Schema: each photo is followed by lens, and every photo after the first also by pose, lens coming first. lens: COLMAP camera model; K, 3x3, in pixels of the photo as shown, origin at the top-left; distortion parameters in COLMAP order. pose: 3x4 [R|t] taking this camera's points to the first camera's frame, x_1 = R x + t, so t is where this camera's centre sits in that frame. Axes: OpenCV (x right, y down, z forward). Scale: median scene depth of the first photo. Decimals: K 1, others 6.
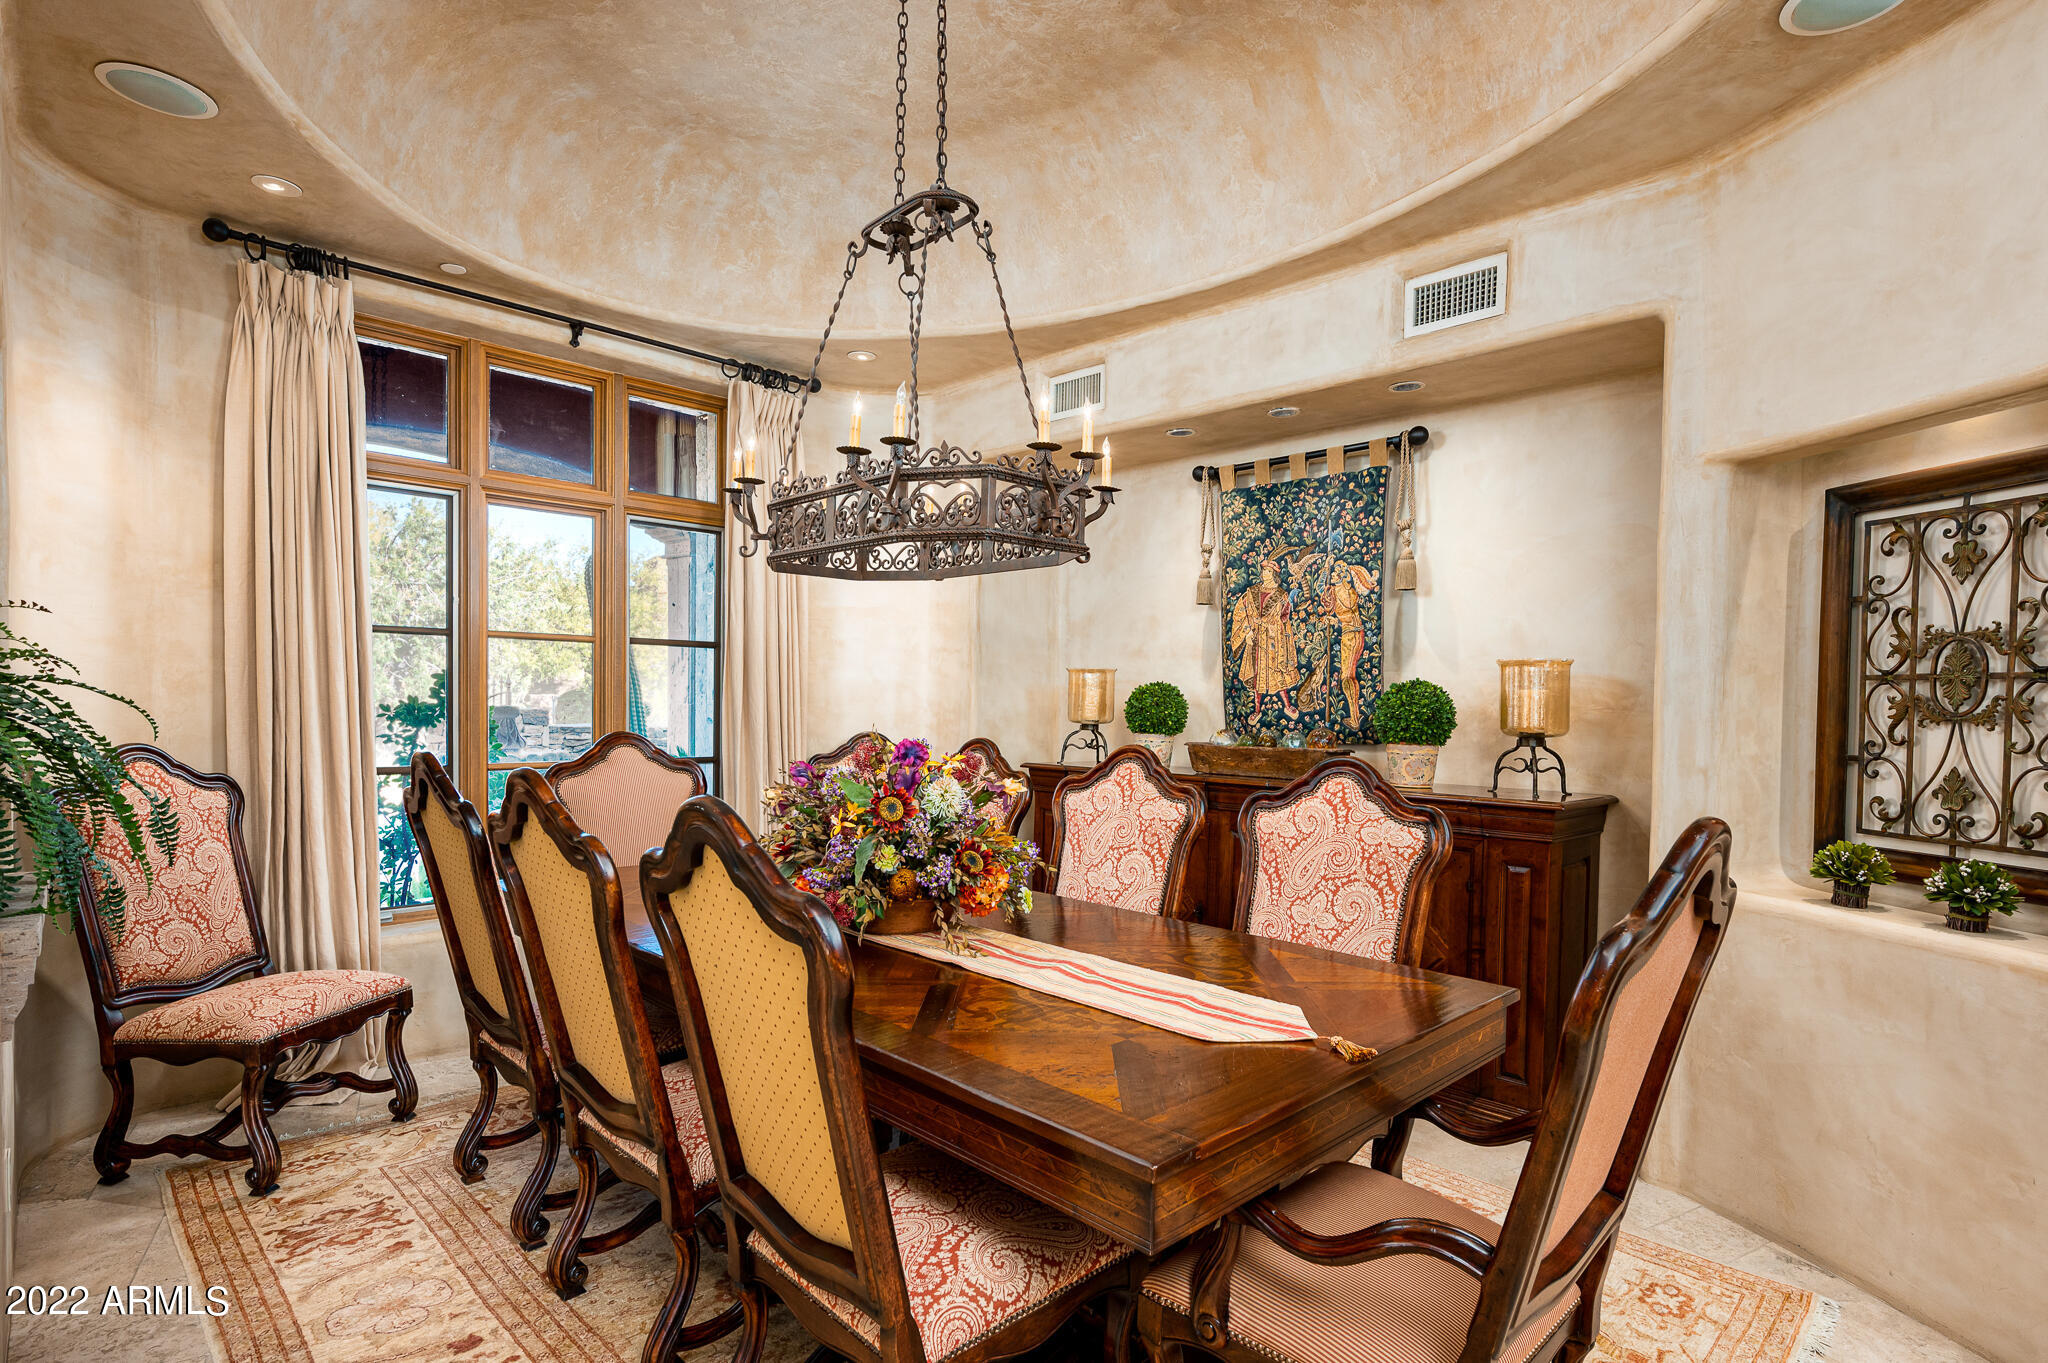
lens RADIAL K [[1035.2, 0, 1059.6], [0, 1035.2, 726.4], [0, 0, 1]] dist [0.000956, -0.000006]
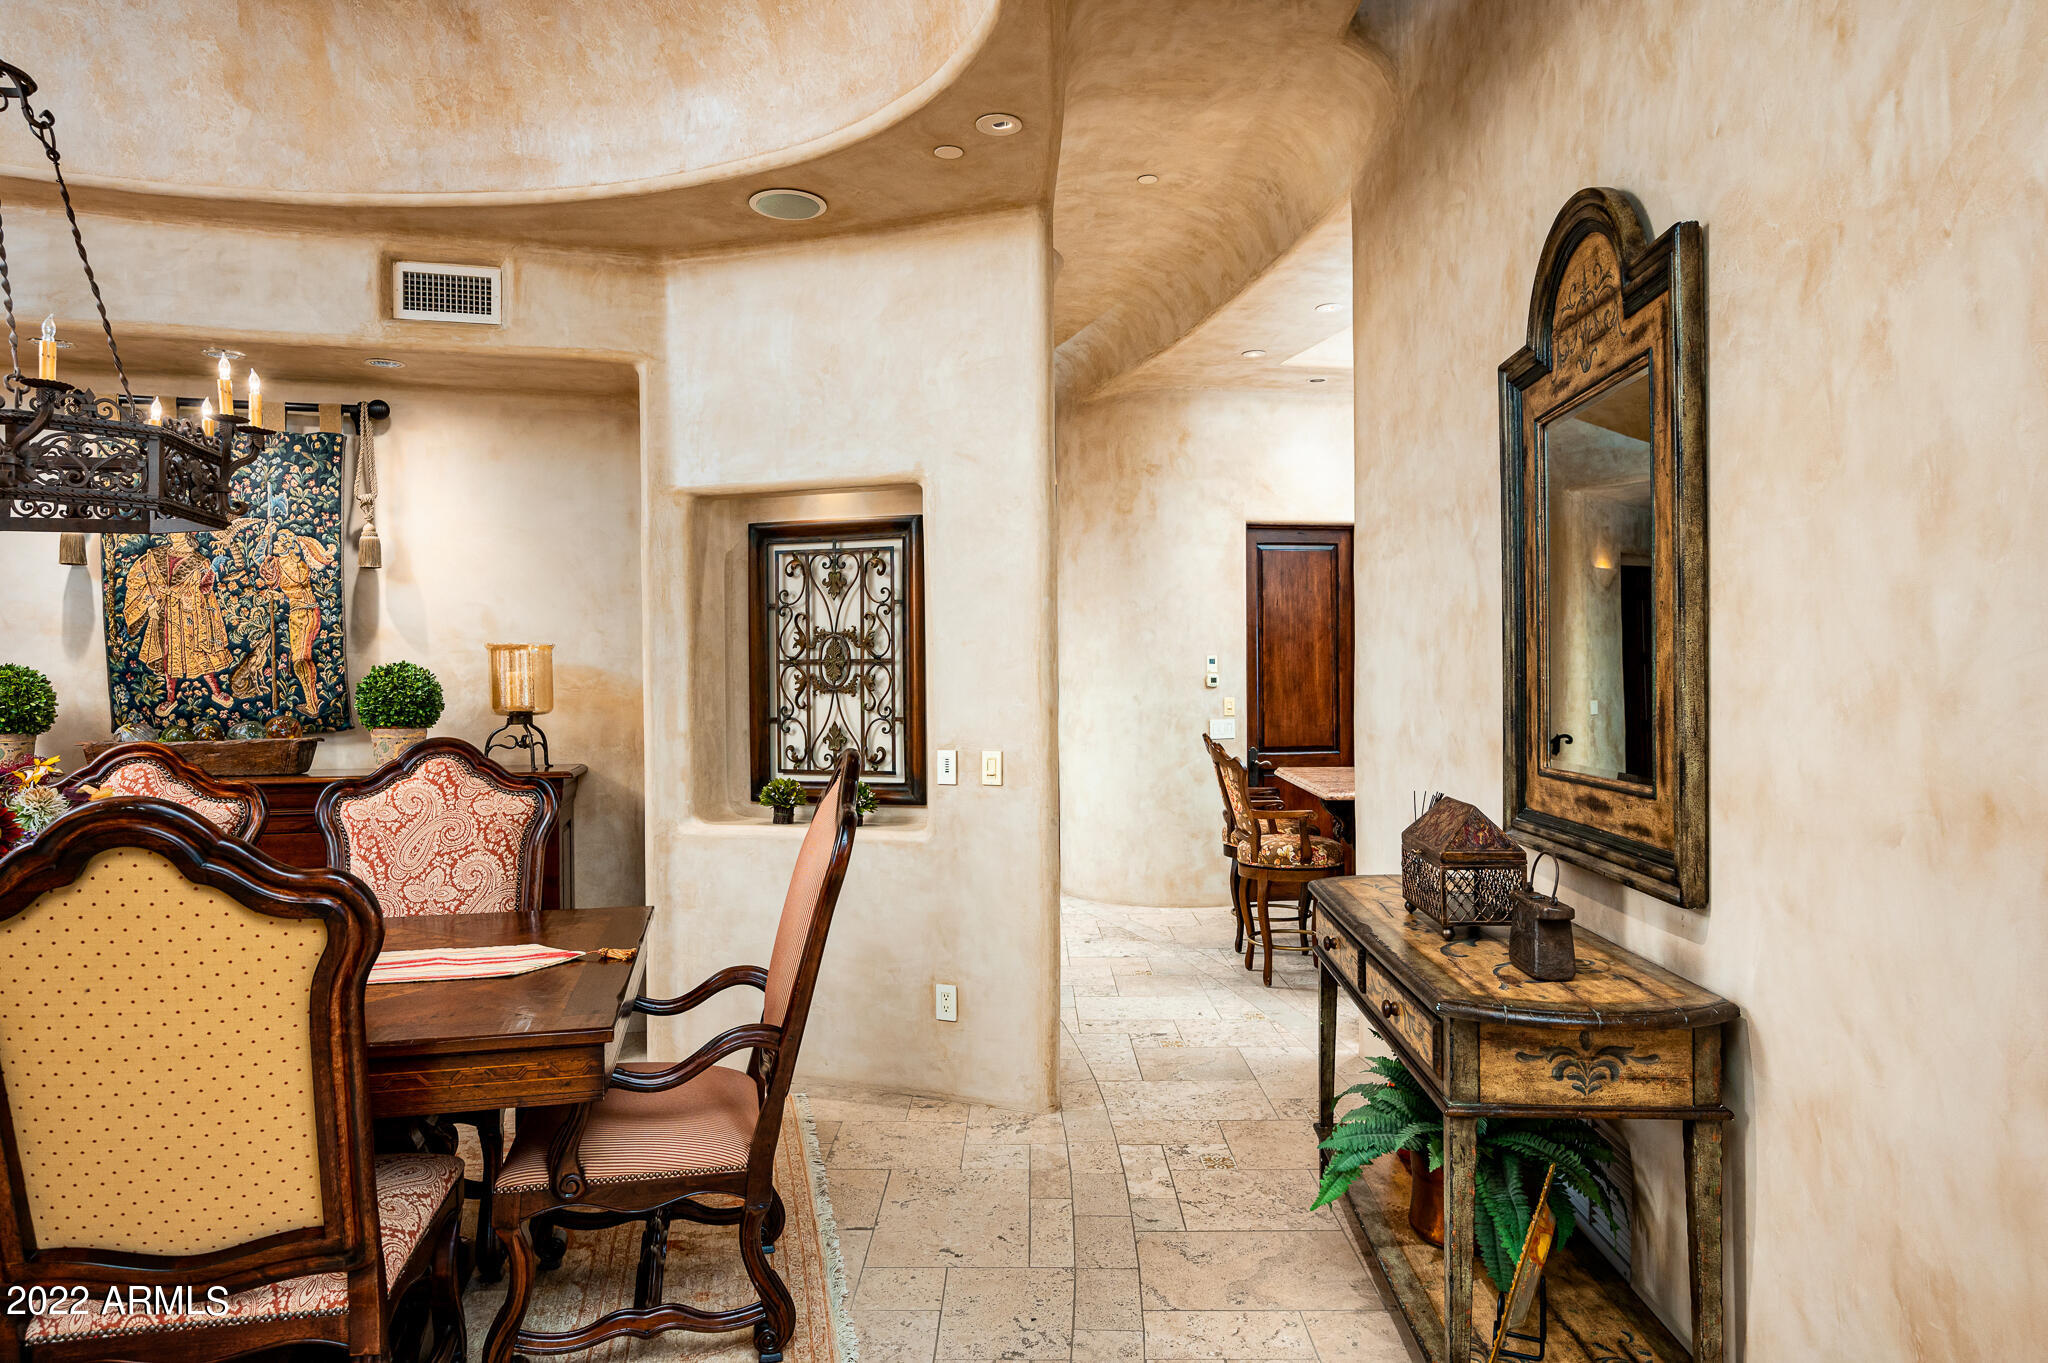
lens RADIAL K [[1219.5, 0, 1018.0], [0, 1219.5, 690.6], [0, 0, 1]] dist [-0.002904, -0.000583]
pose [[0.523433, -0.021140, 0.851804, -0.355486], [0.035426, 0.999368, 0.003033, -0.001118], [-0.851330, 0.028588, 0.523851, -0.108971]]
